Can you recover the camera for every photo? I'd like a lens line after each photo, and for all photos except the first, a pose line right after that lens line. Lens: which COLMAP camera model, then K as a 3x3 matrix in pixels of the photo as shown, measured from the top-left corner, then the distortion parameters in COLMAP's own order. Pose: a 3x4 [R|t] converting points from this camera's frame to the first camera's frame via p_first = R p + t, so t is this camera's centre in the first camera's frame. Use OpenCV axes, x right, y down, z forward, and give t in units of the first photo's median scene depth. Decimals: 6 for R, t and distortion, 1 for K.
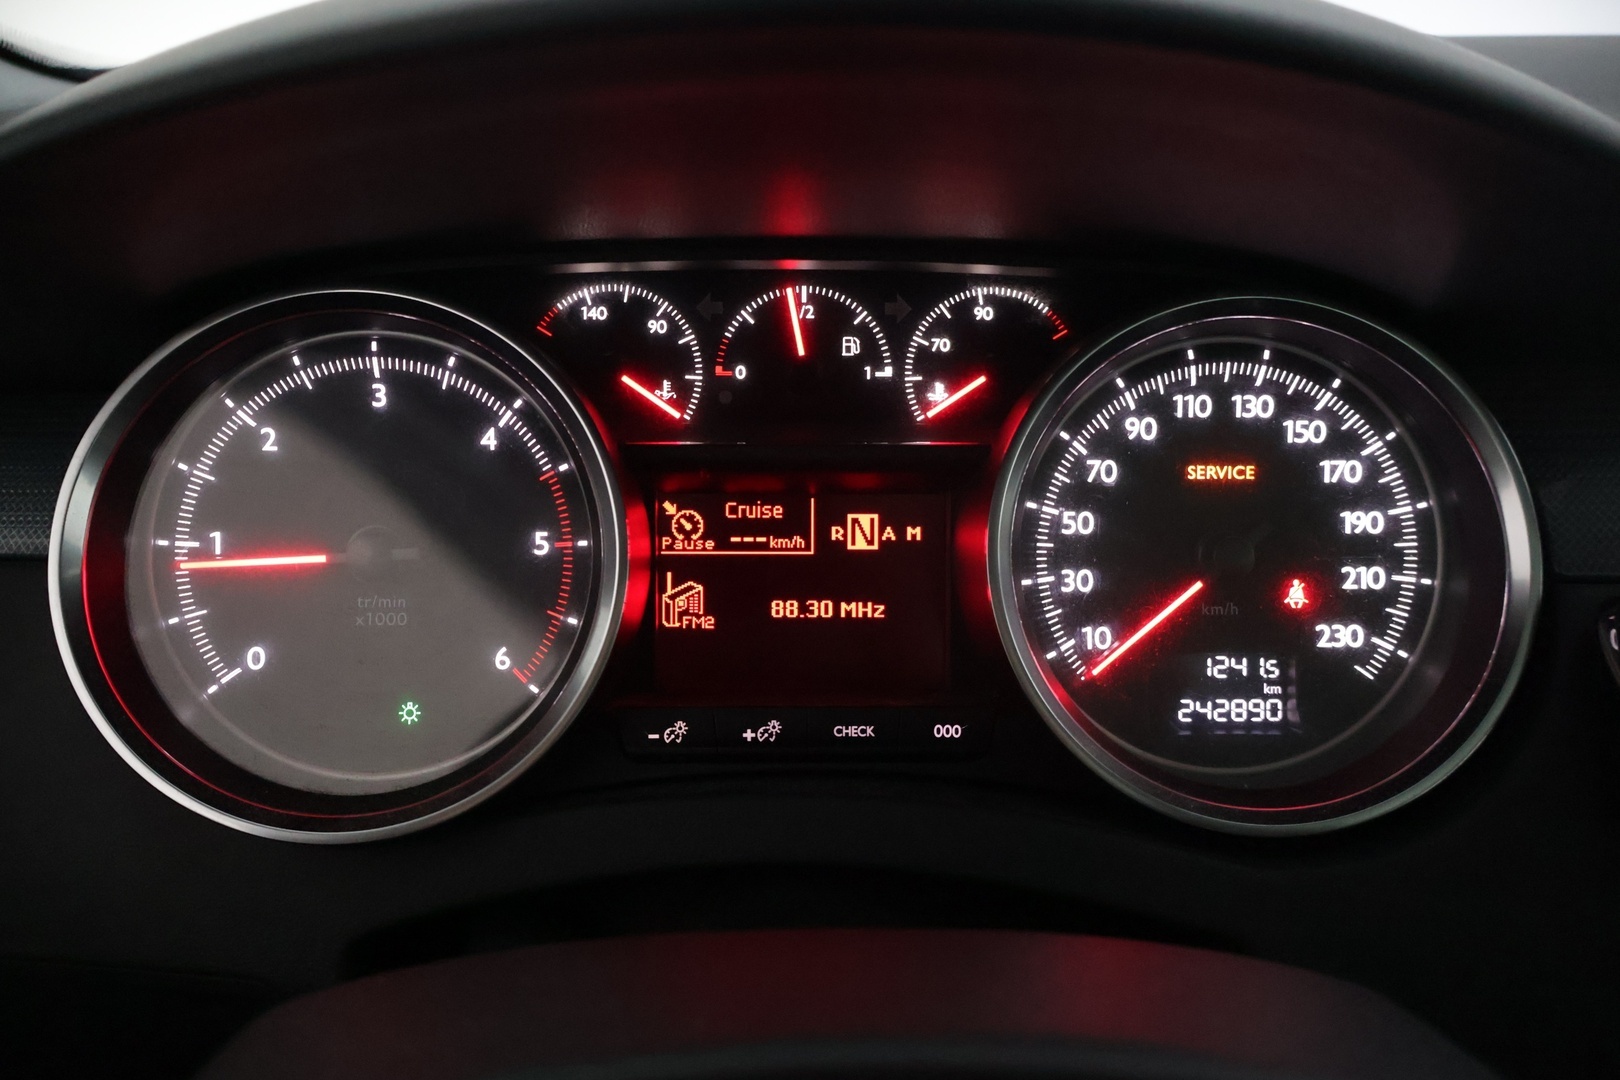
lens RADIAL K [[1371.3, 0, 805.8], [0, 1371.3, 539.4], [0, 0, 1]] dist [-0.003418, 0.000000]
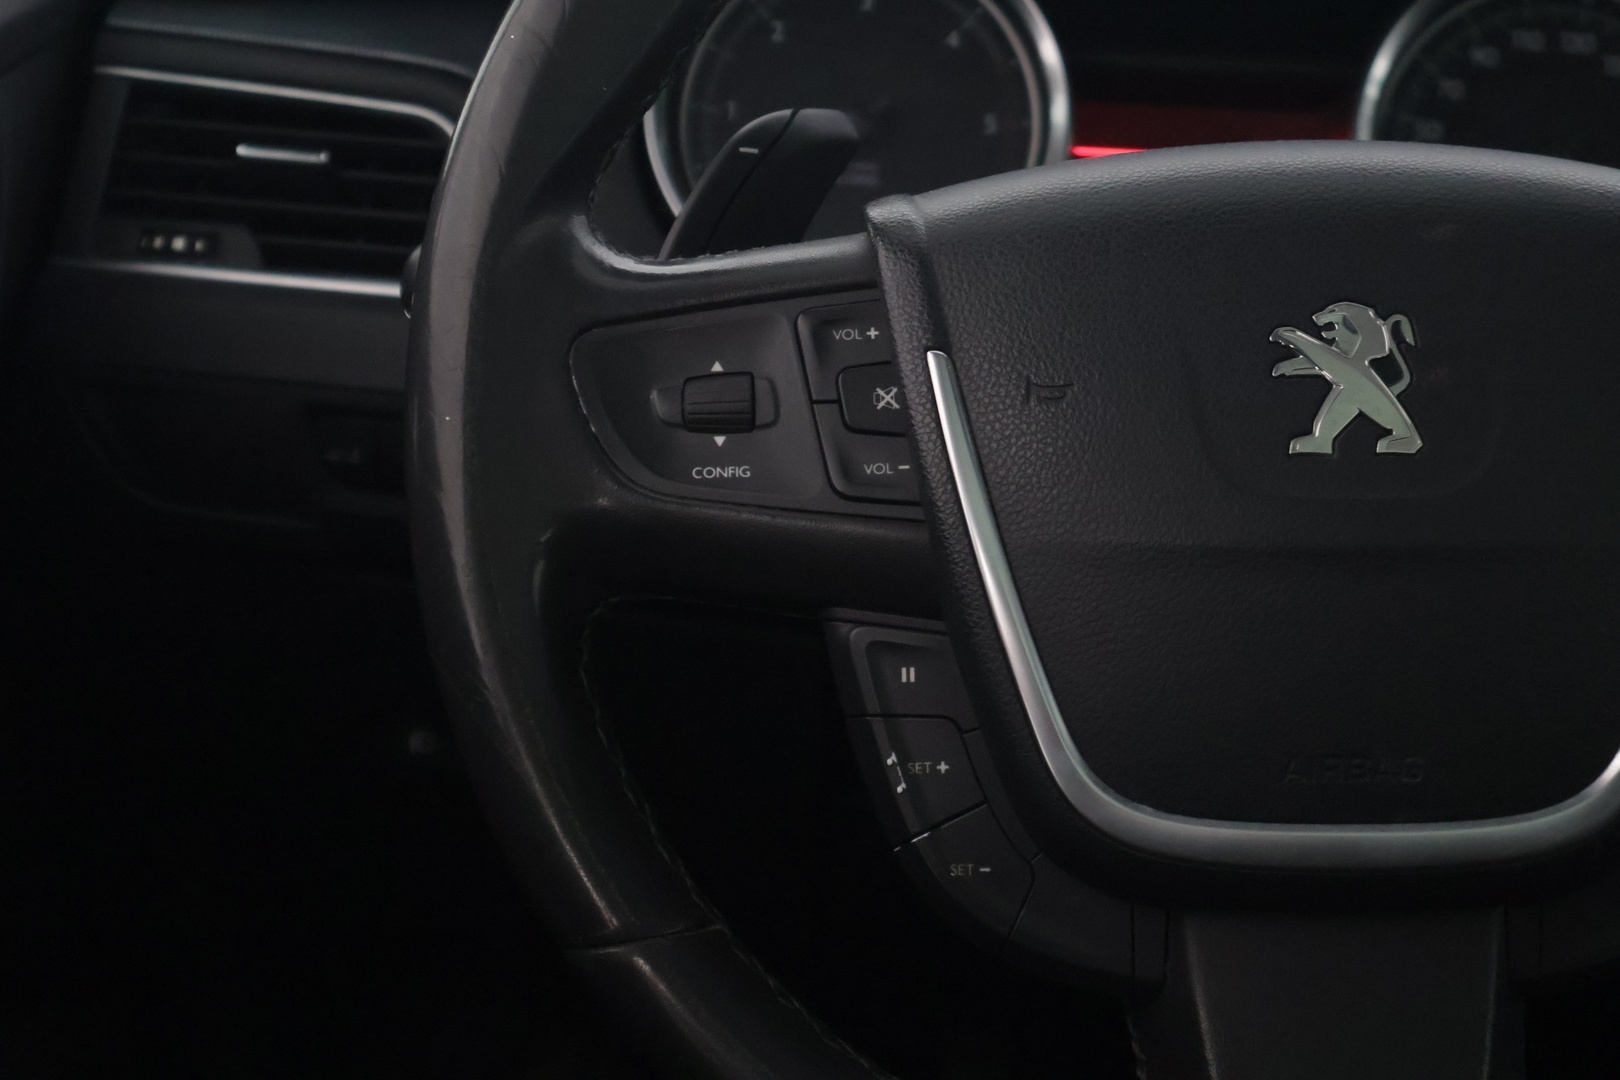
lens RADIAL K [[3282.8, 0, 805.3], [0, 3282.8, 534.2], [0, 0, 1]] dist [0.028108, 0.000000]
pose [[0.997175, 0.051851, -0.054354, -0.176233], [-0.055842, 0.995643, -0.074676, 0.595023], [0.050245, 0.077500, 0.995725, -1.911272]]
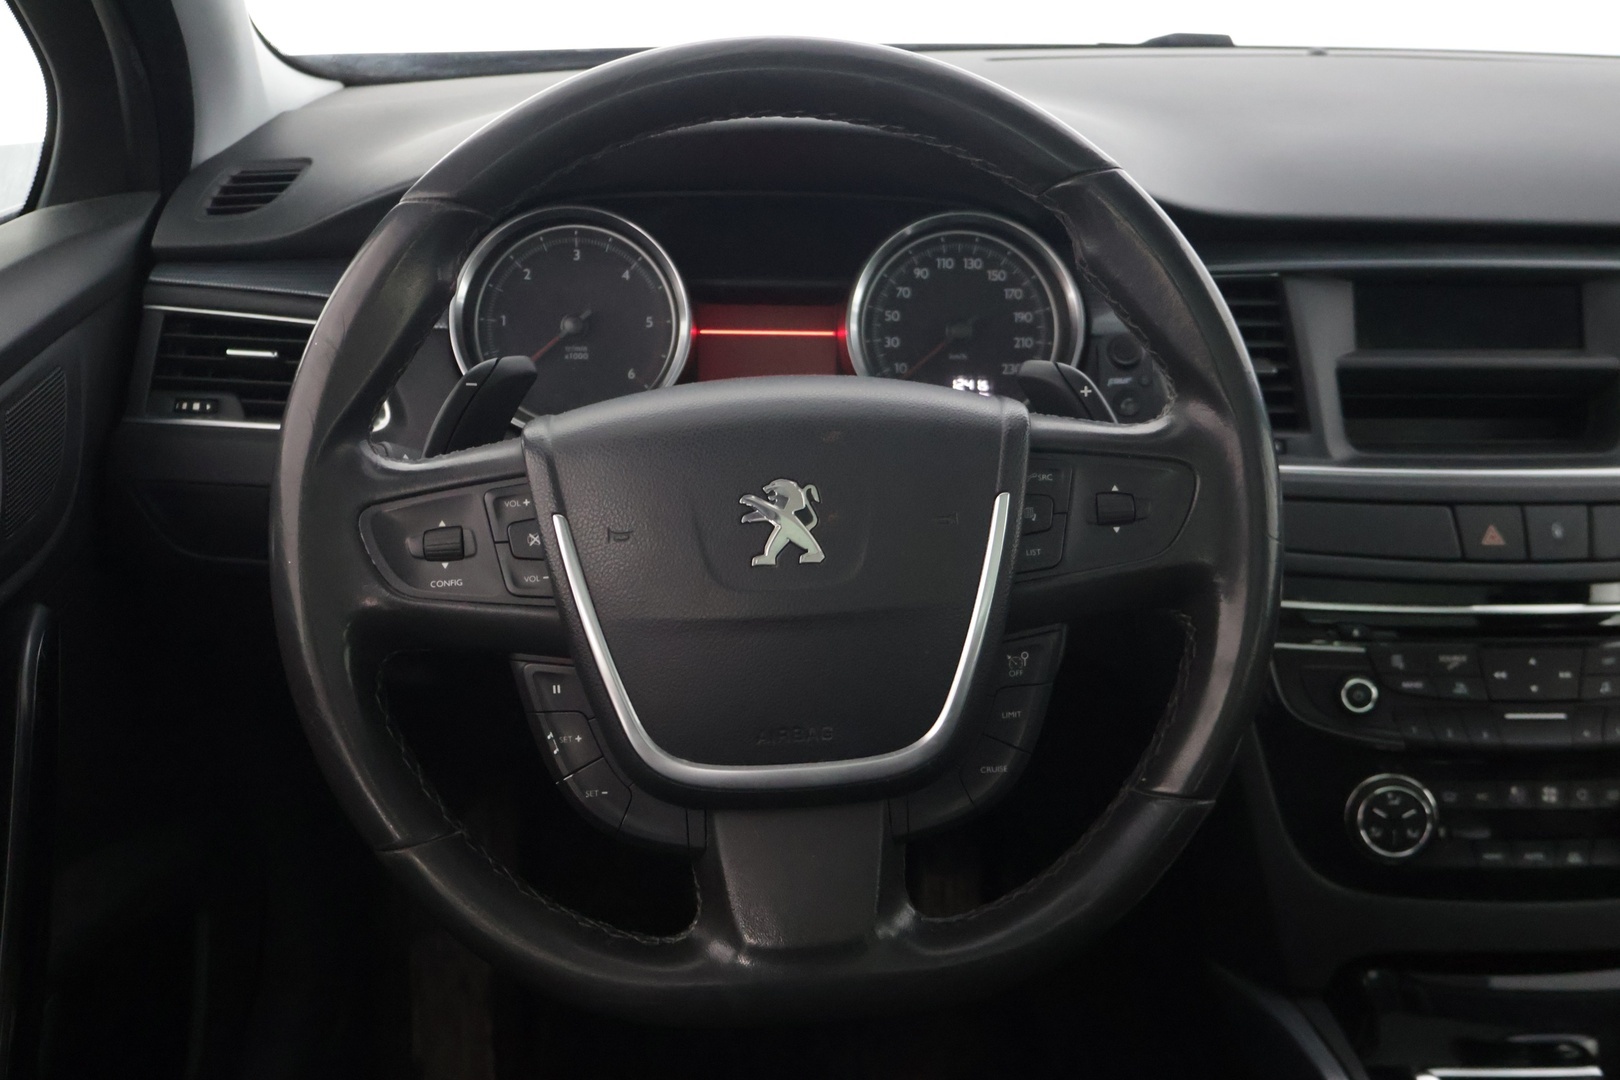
lens RADIAL K [[1840.4, 0, 820.1], [0, 1840.4, 545.1], [0, 0, 1]] dist [-0.003400, 0.000000]
pose [[0.999944, 0.006264, 0.008495, 0.059843], [-0.006218, 0.999966, -0.005461, 0.372890], [-0.008529, 0.005408, 0.999949, -1.949816]]
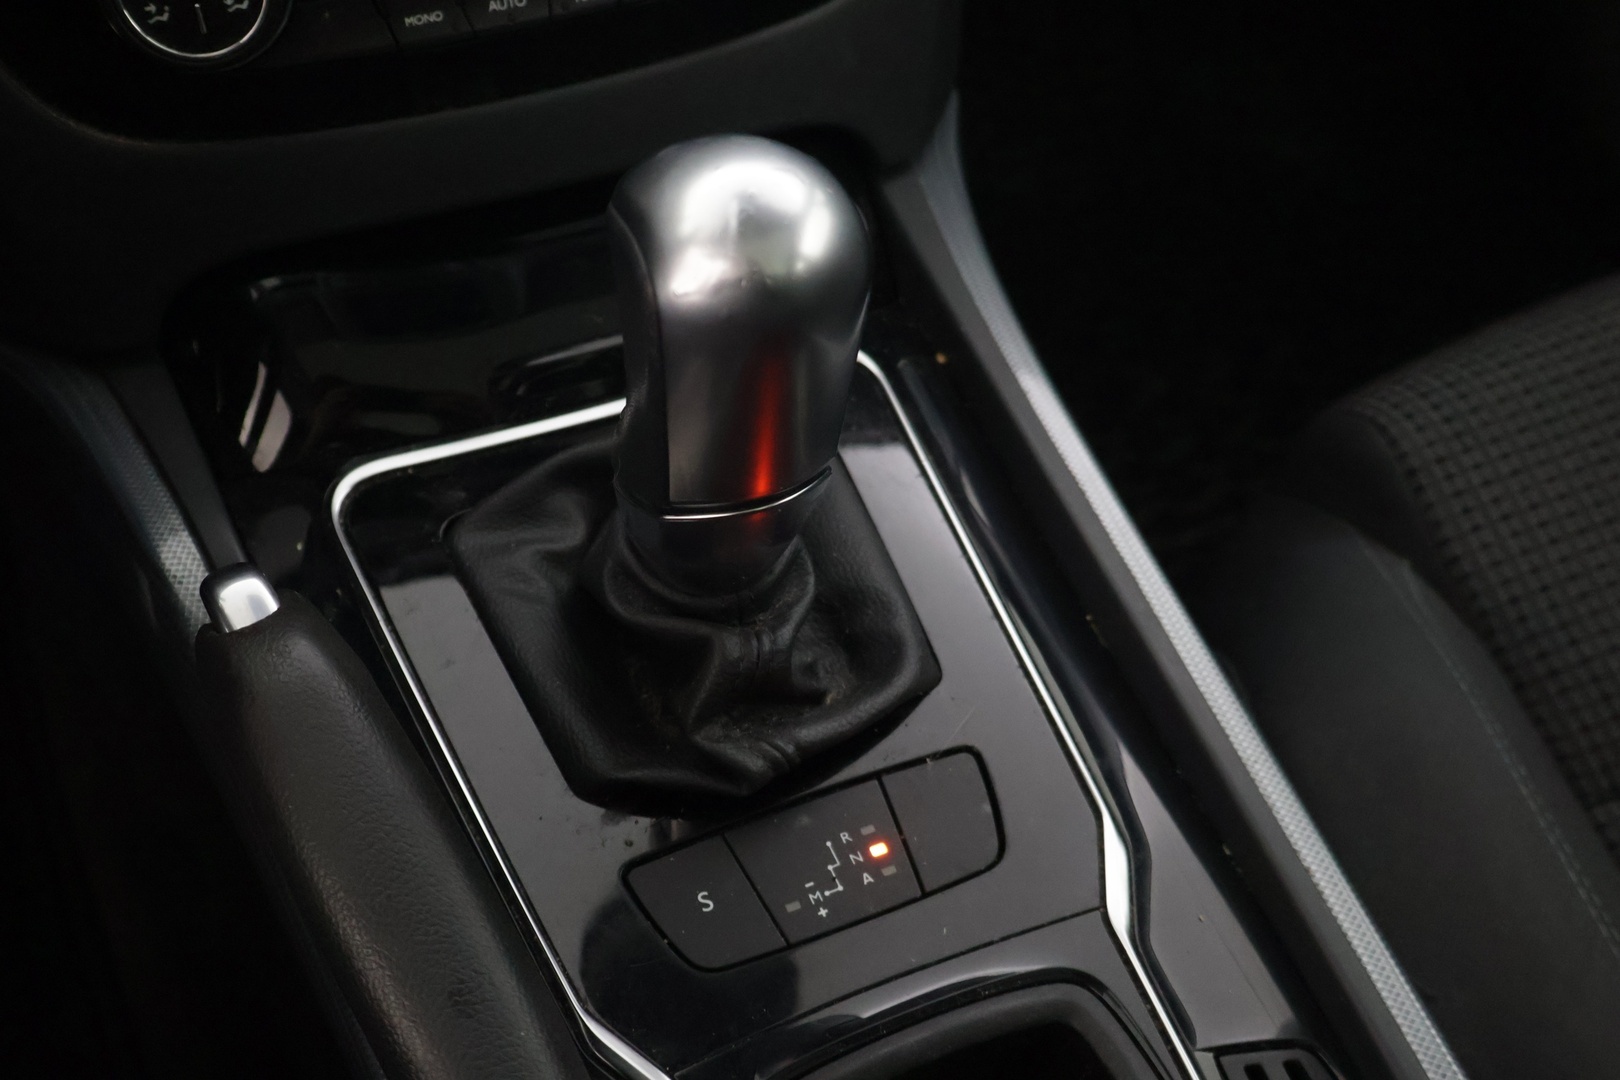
lens RADIAL K [[1840.4, 0, 805.5], [0, 1840.4, 528.0], [0, 0, 1]] dist [-0.003400, 0.000000]
pose [[0.933461, -0.246517, 0.260537, 0.900007], [0.100048, 0.876505, 0.470881, 0.538885], [-0.344442, -0.413483, 0.842847, -0.594666]]
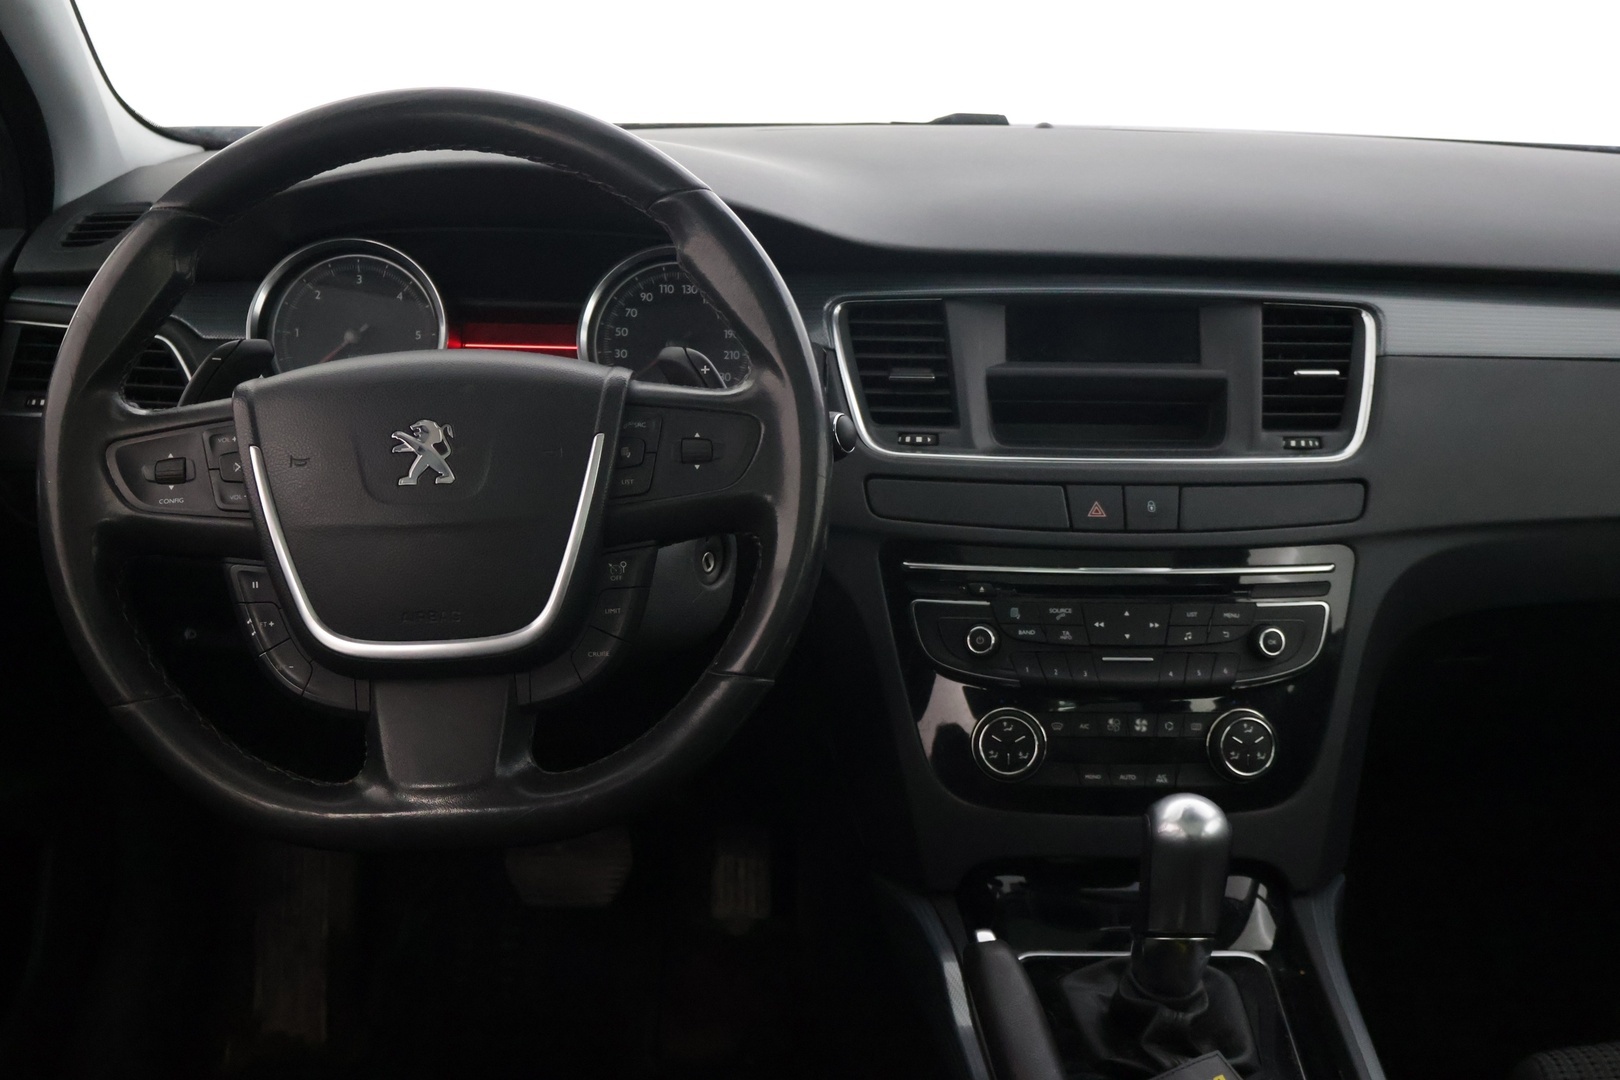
lens RADIAL K [[1904.2, 0, 819.8], [0, 1904.2, 541.8], [0, 0, 1]] dist [0.006386, 0.000000]
pose [[0.999772, 0.016219, -0.013874, 0.637024], [-0.017183, 0.997225, -0.072437, 0.649718], [0.012661, 0.072659, 0.997276, -2.618699]]
